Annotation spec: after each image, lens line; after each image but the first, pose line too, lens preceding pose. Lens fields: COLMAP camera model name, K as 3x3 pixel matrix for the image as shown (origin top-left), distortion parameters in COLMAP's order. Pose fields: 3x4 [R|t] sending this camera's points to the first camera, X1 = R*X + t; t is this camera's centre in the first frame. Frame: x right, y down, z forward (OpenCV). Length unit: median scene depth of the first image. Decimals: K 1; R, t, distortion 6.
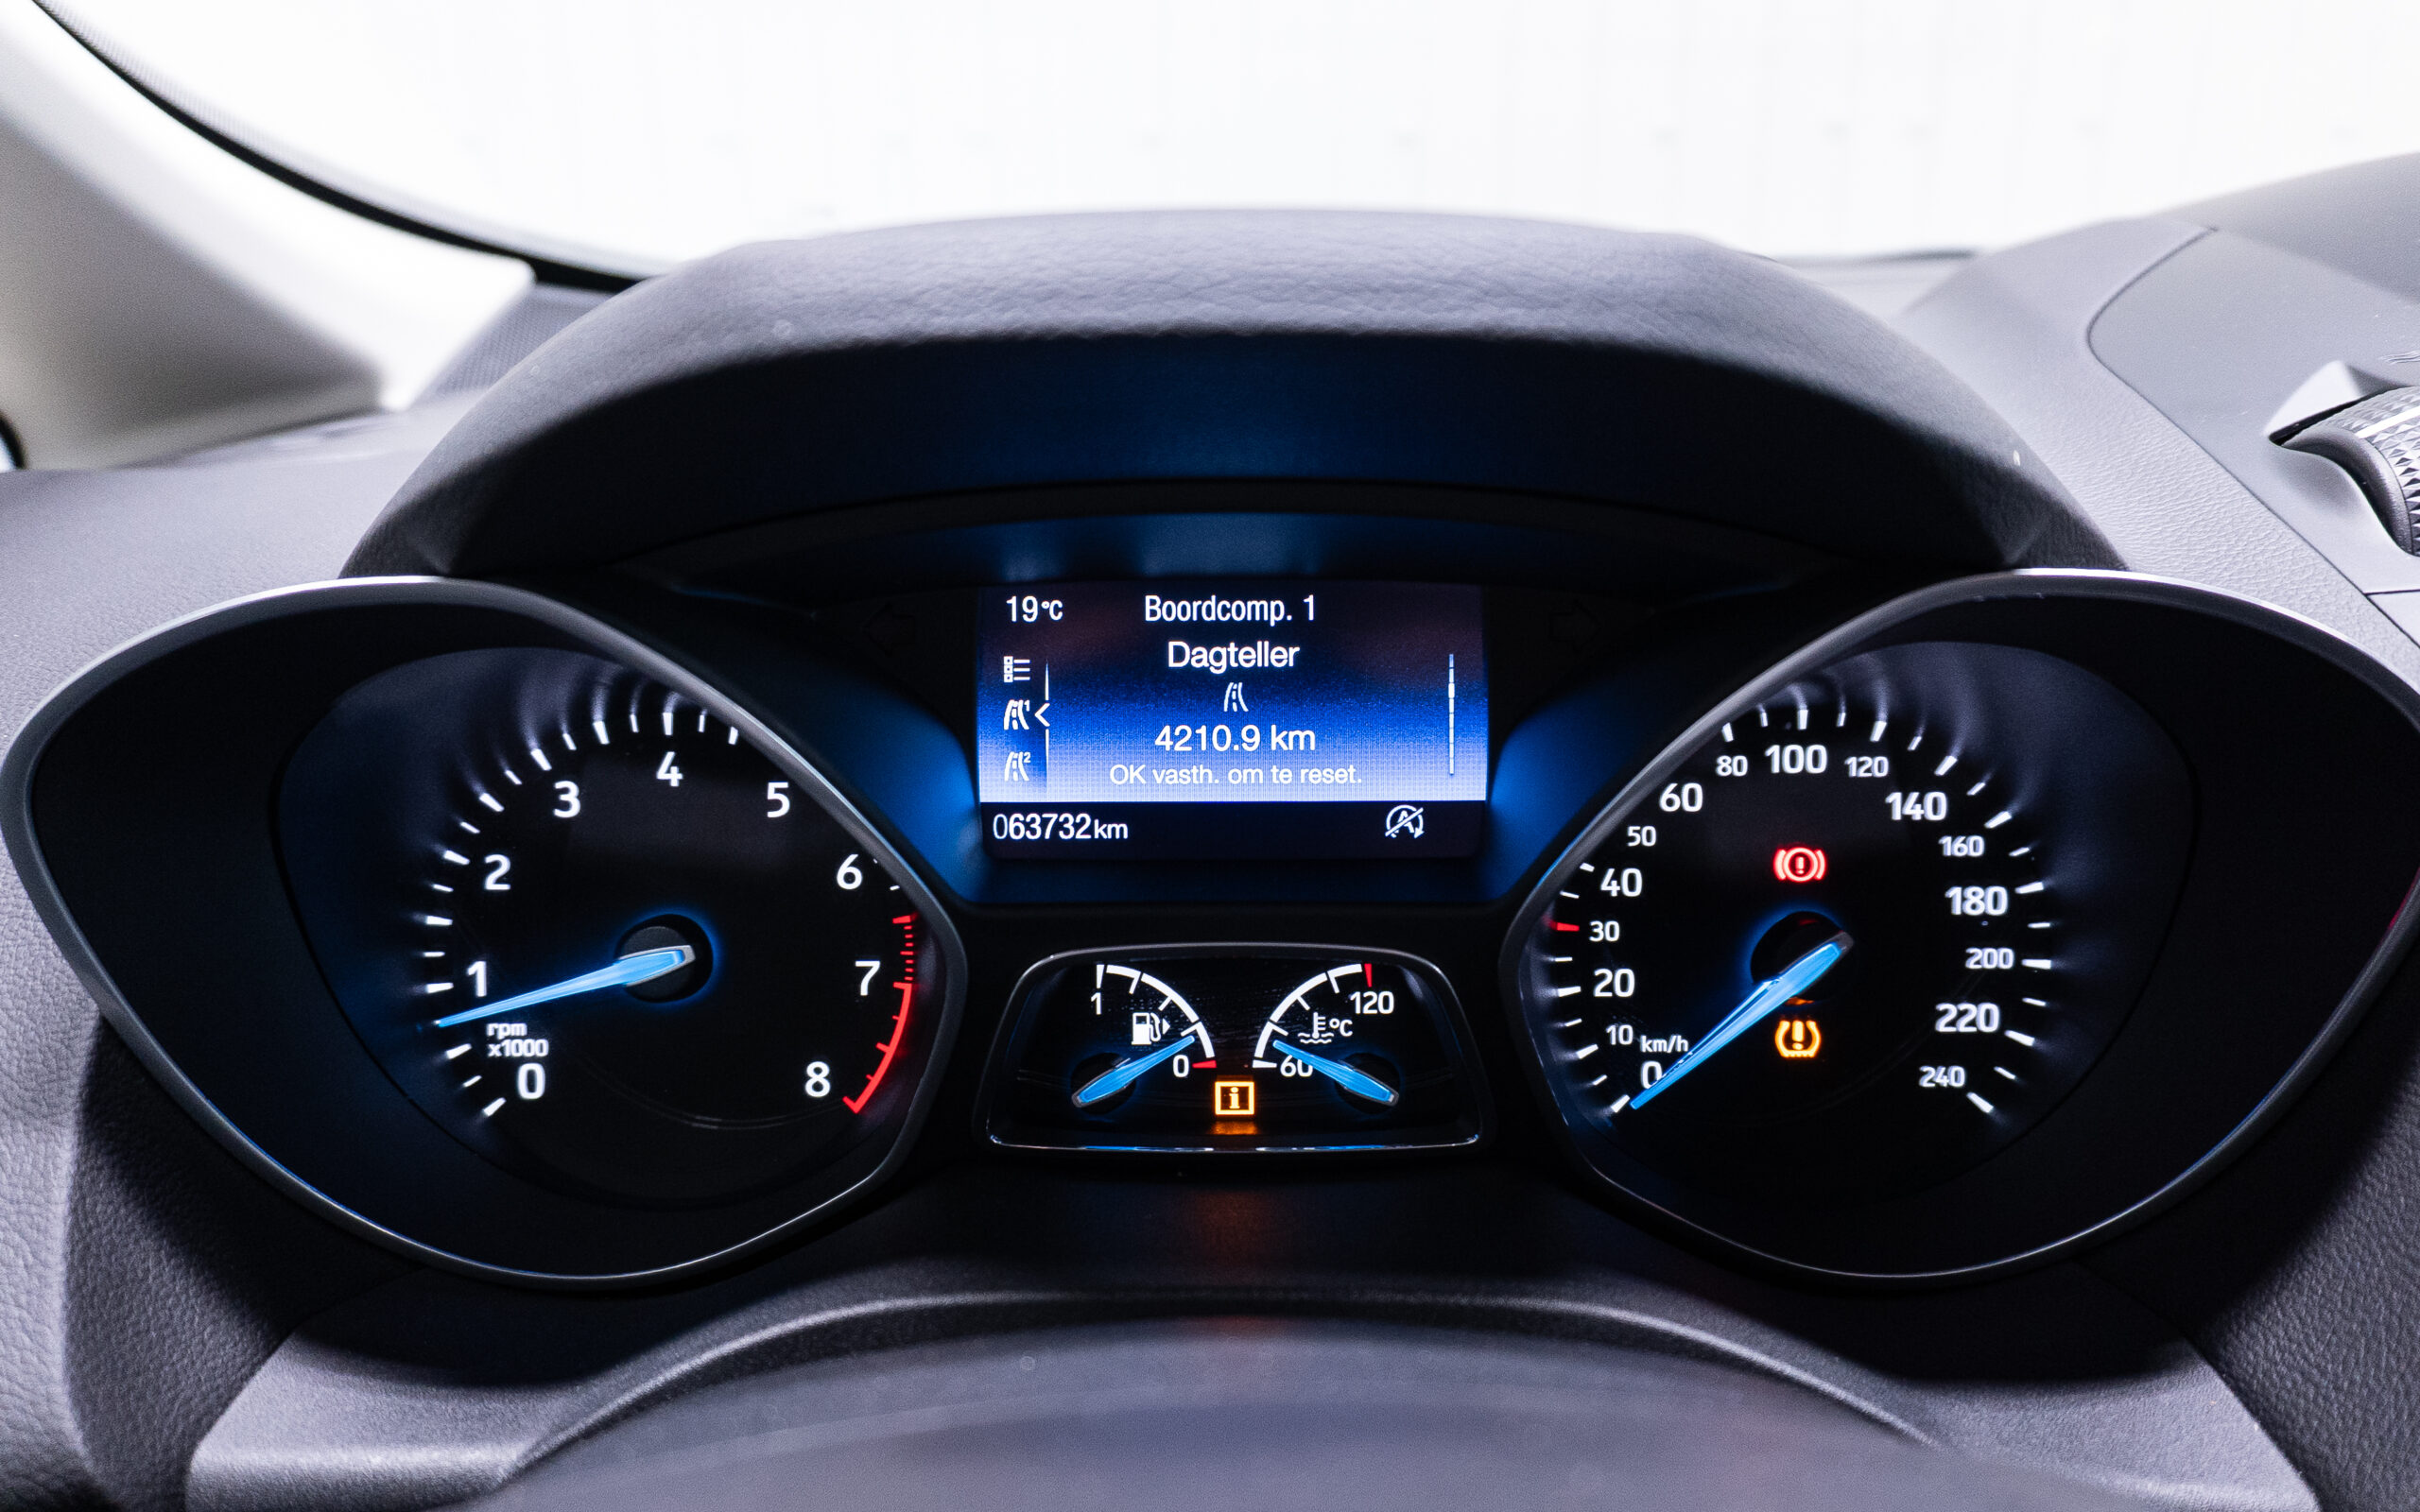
lens RADIAL K [[1727.7, 0, 1210.0], [0, 1727.7, 756.0], [0, 0, 1]] dist [-0.008040, 0.002127]
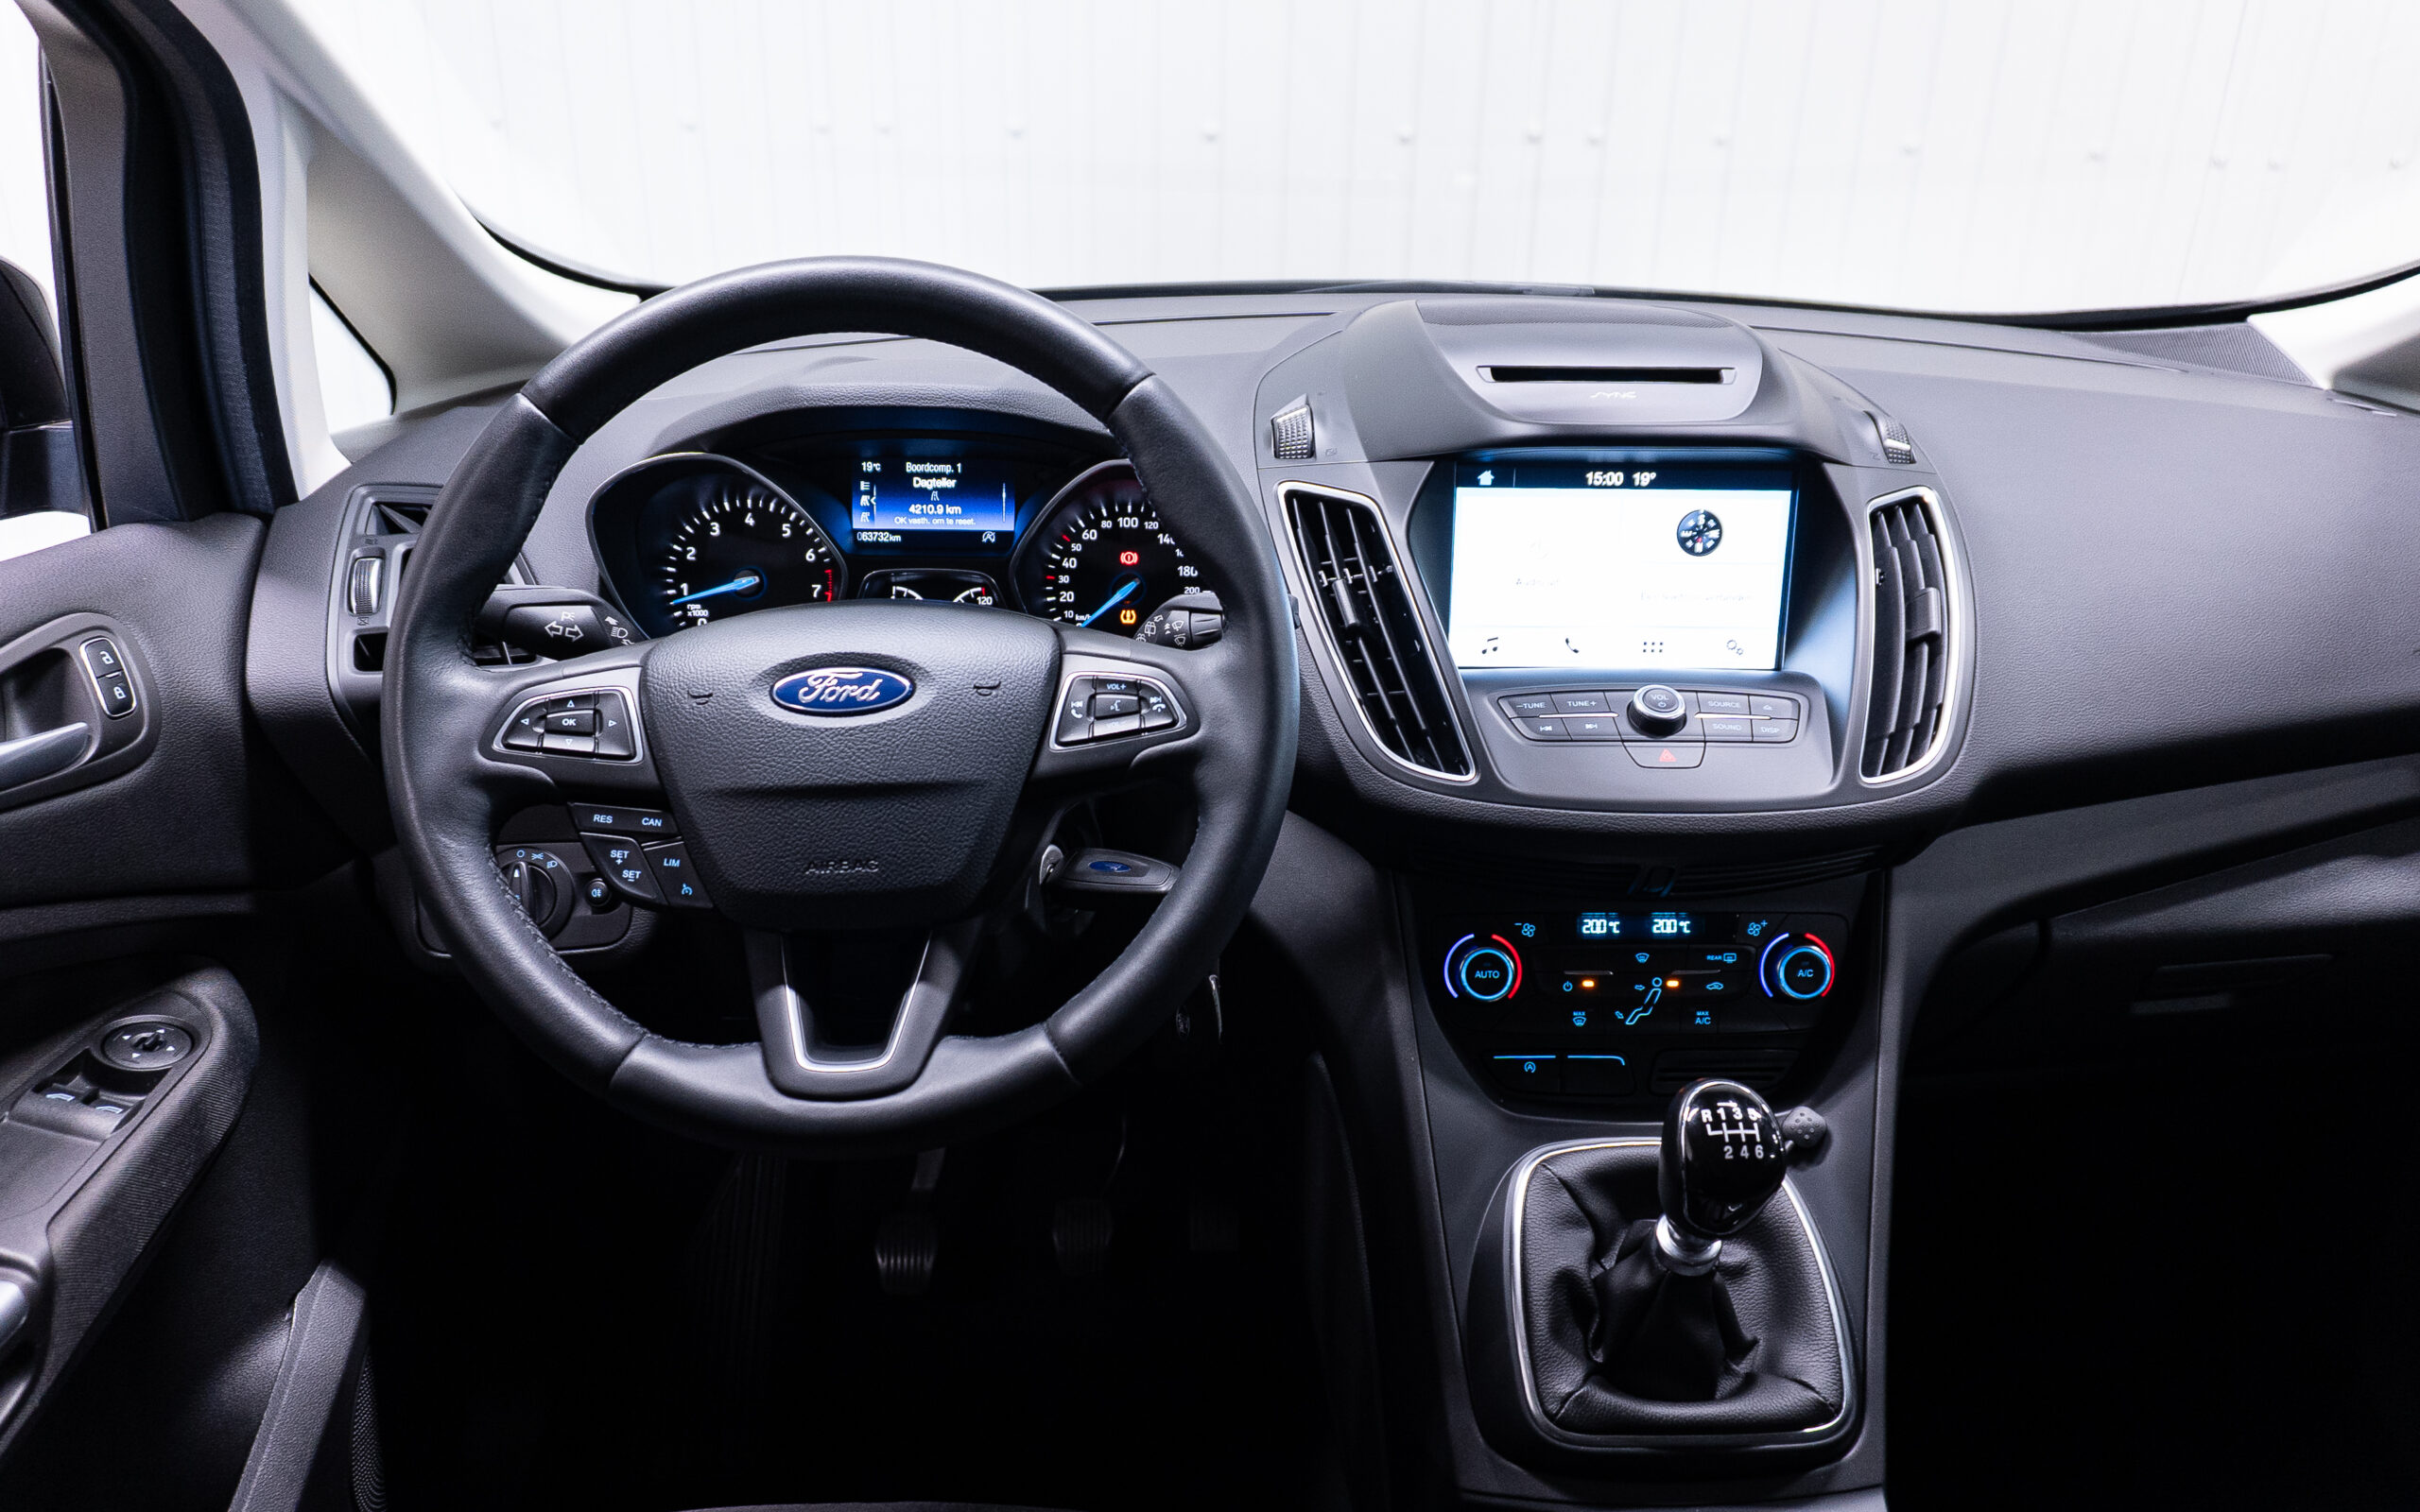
lens RADIAL K [[1745.6, 0, 1198.6], [0, 1745.6, 763.2], [0, 0, 1]] dist [-0.000796, 0.000761]
pose [[0.999492, 0.013702, 0.028789, 0.380749], [-0.015489, 0.997906, 0.062795, 0.226957], [-0.027869, -0.063209, 0.997611, -2.056597]]
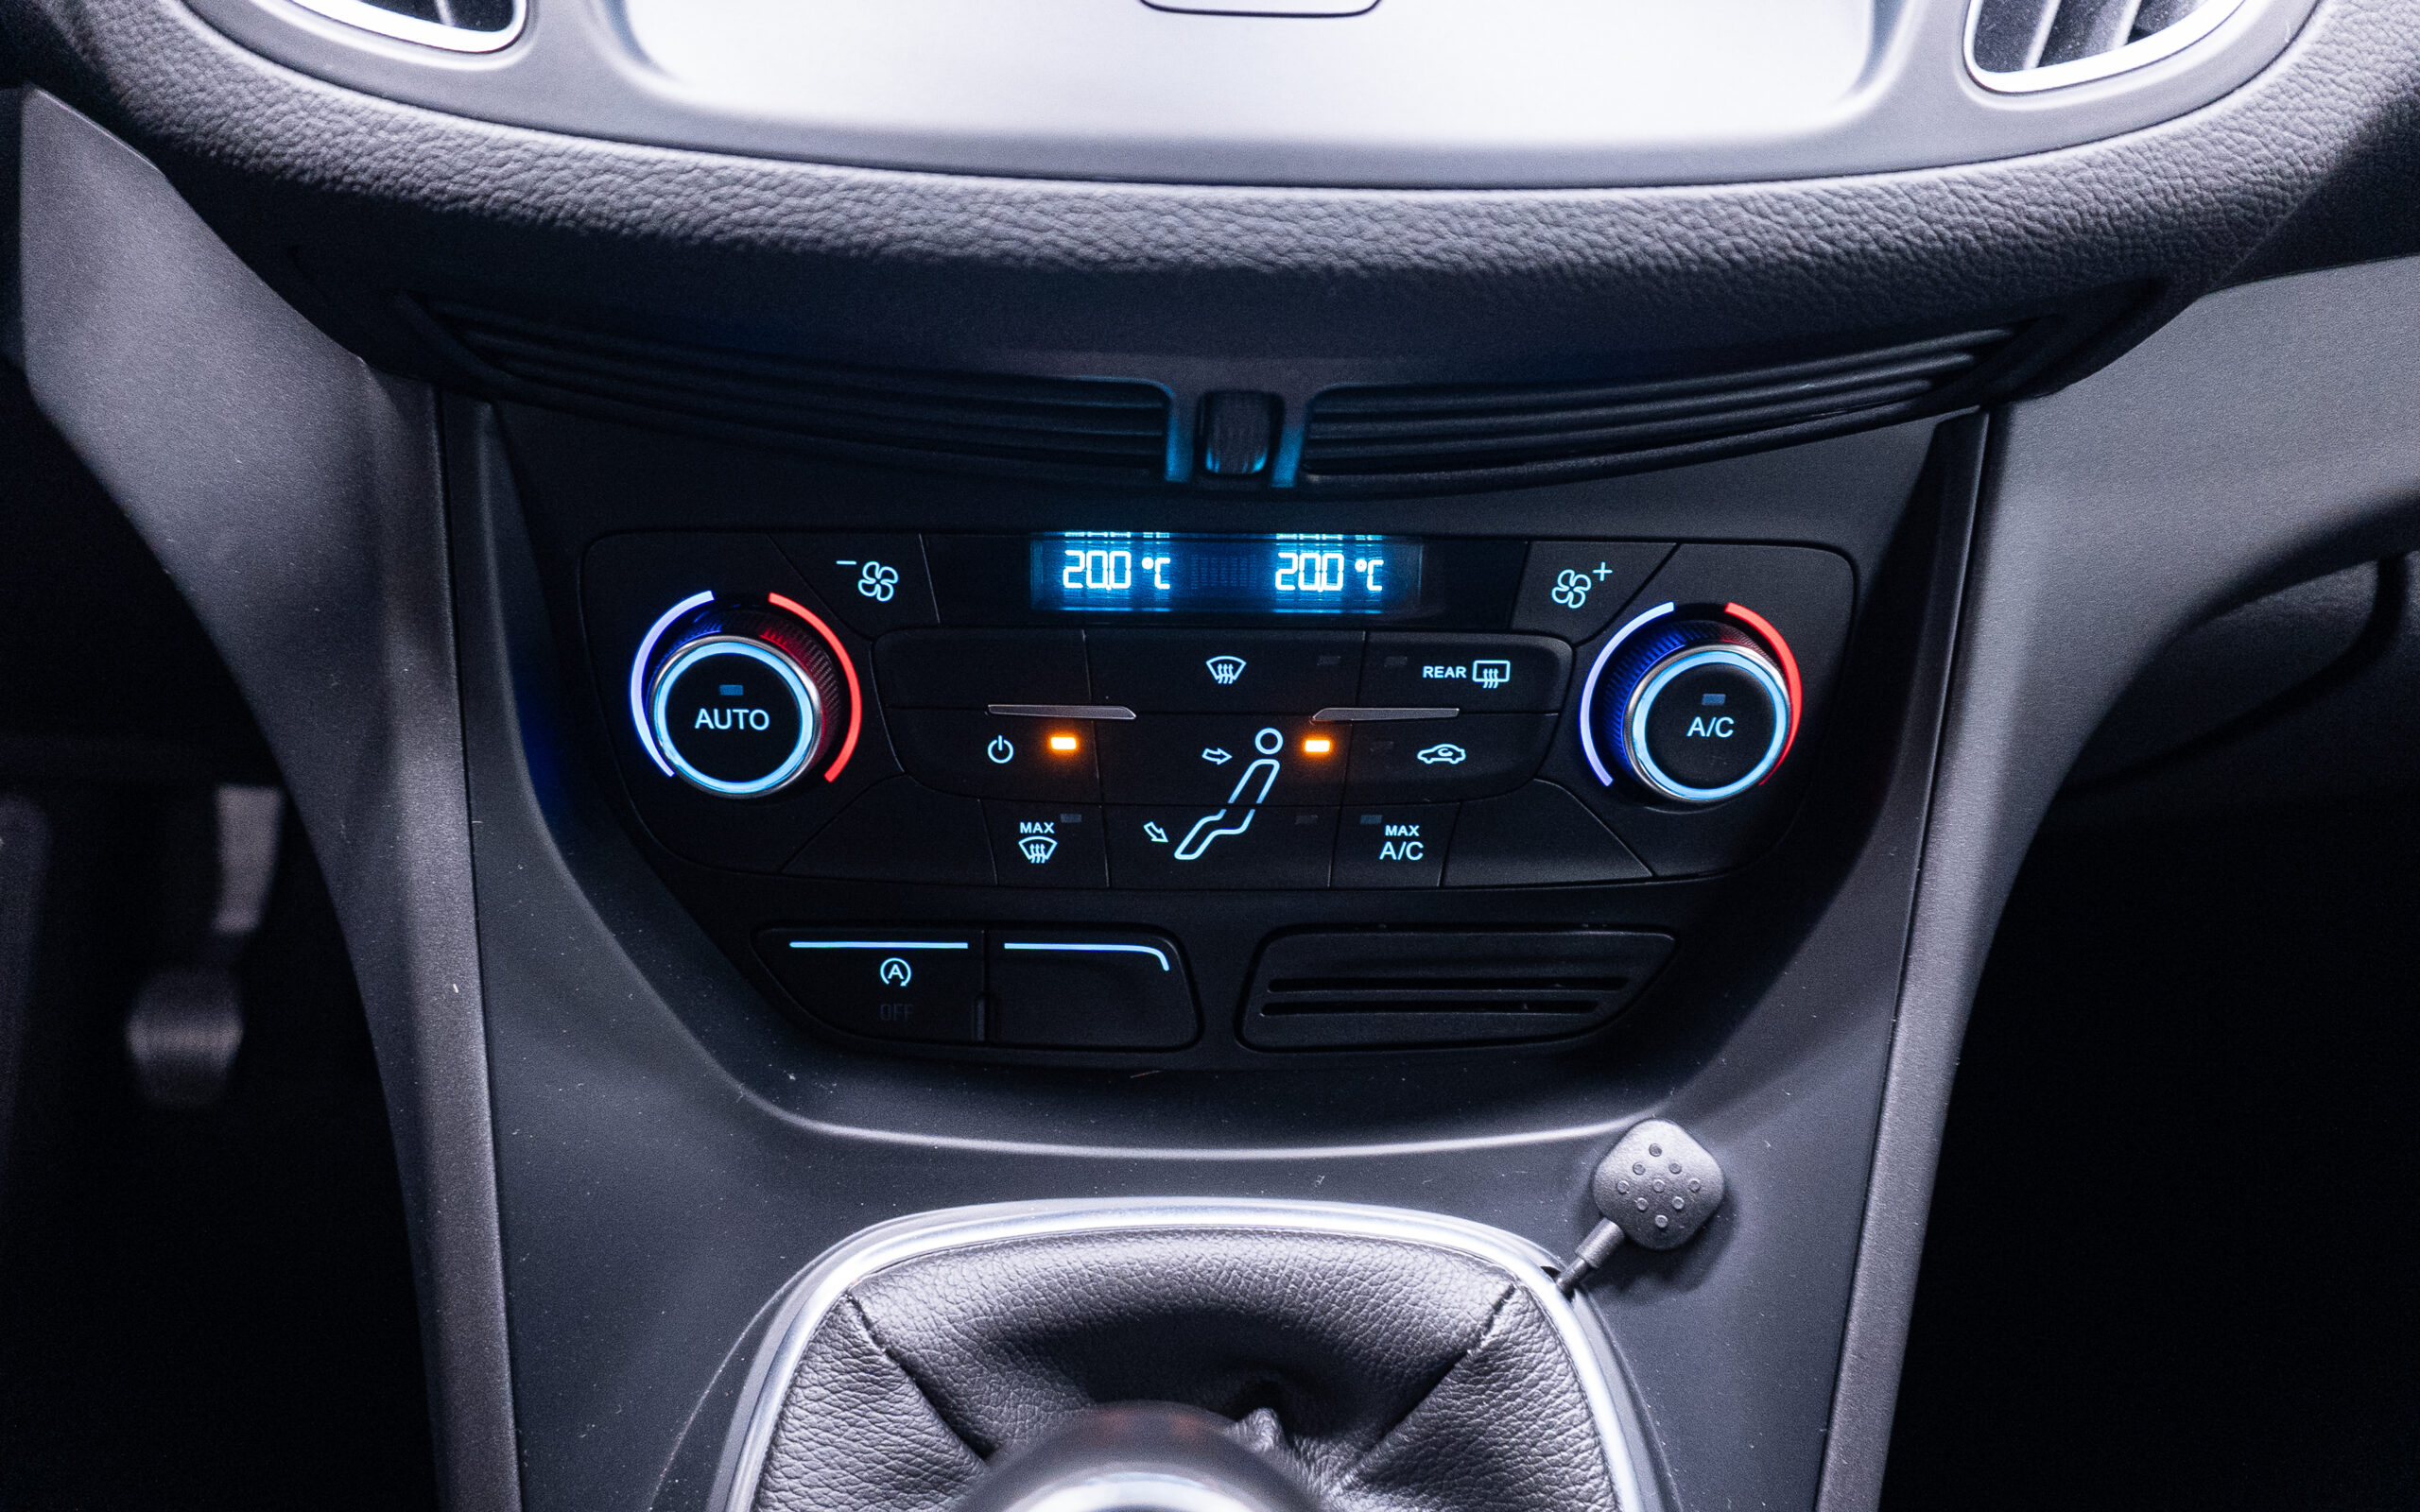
lens RADIAL K [[1727.7, 0, 1210.0], [0, 1727.7, 756.0], [0, 0, 1]] dist [-0.008040, 0.002127]
pose [[0.999021, 0.021133, 0.038854, 1.086826], [-0.032867, 0.942554, 0.332433, 0.428452], [-0.029596, -0.333385, 0.942326, -0.298875]]
